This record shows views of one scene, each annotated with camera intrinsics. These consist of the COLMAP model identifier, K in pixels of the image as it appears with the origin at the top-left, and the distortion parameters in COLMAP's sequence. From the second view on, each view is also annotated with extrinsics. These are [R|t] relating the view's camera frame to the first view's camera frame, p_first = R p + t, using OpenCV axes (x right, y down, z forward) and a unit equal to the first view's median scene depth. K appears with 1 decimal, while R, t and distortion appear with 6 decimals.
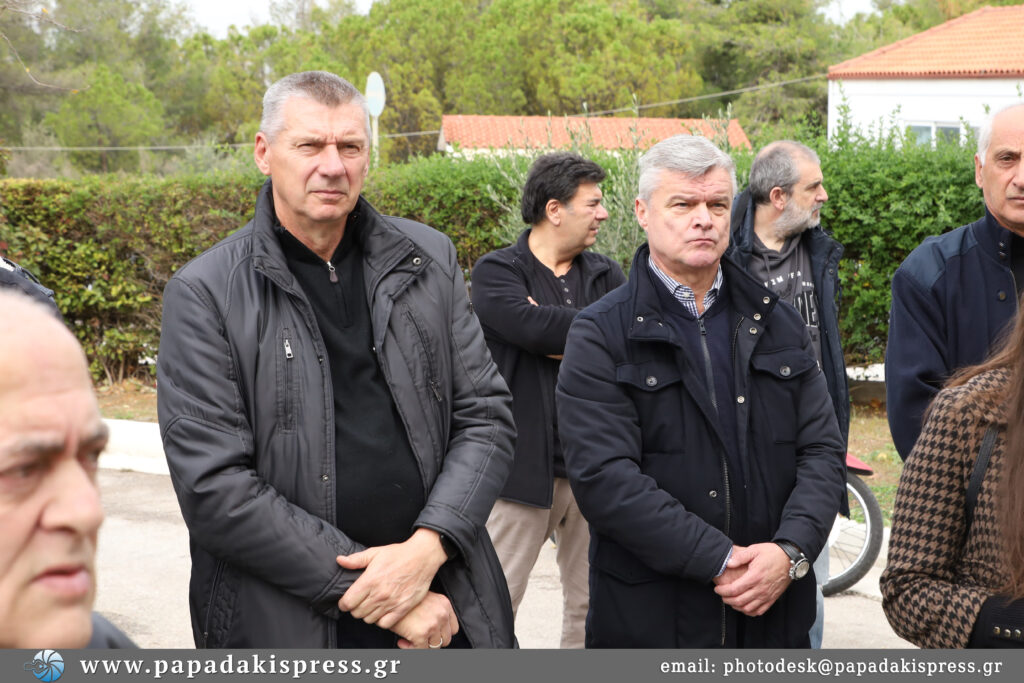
lens RADIAL K [[1576.8, 0, 512.0], [0, 1576.8, 341.5], [0, 0, 1]] dist [0.019138, 0.049887]
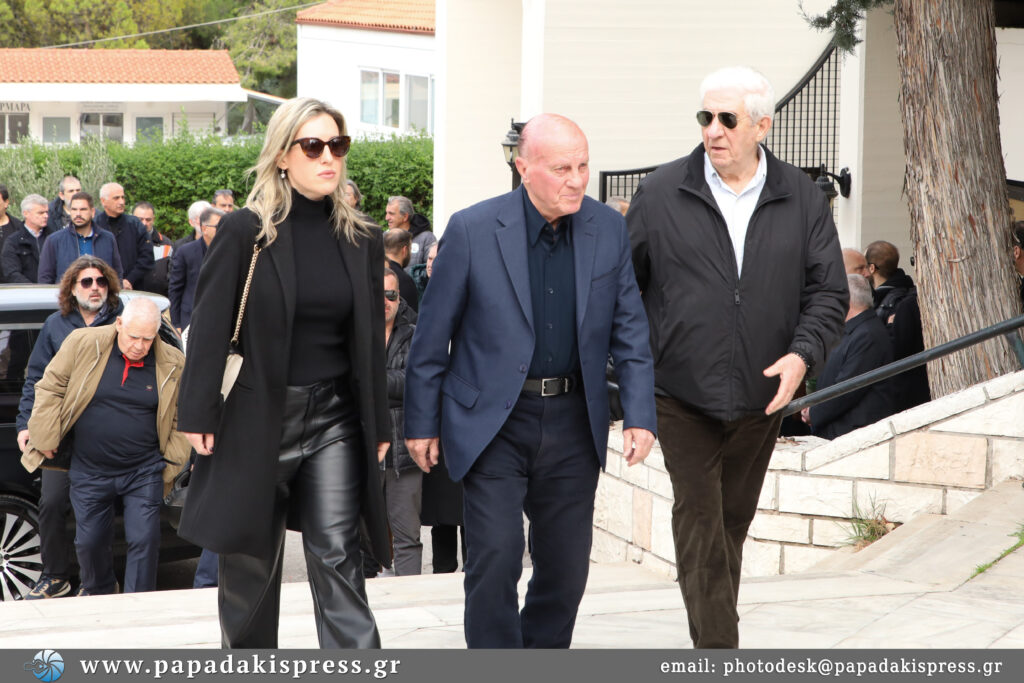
lens RADIAL K [[2677.9, 0, 512.0], [0, 2677.9, 341.5], [0, 0, 1]] dist [-0.077088, 0.934347]
pose [[0.982903, -0.022444, 0.182752, 0.005715], [0.019729, 0.999667, 0.016662, 0.015537], [-0.183065, -0.012772, 0.983018, -0.571607]]
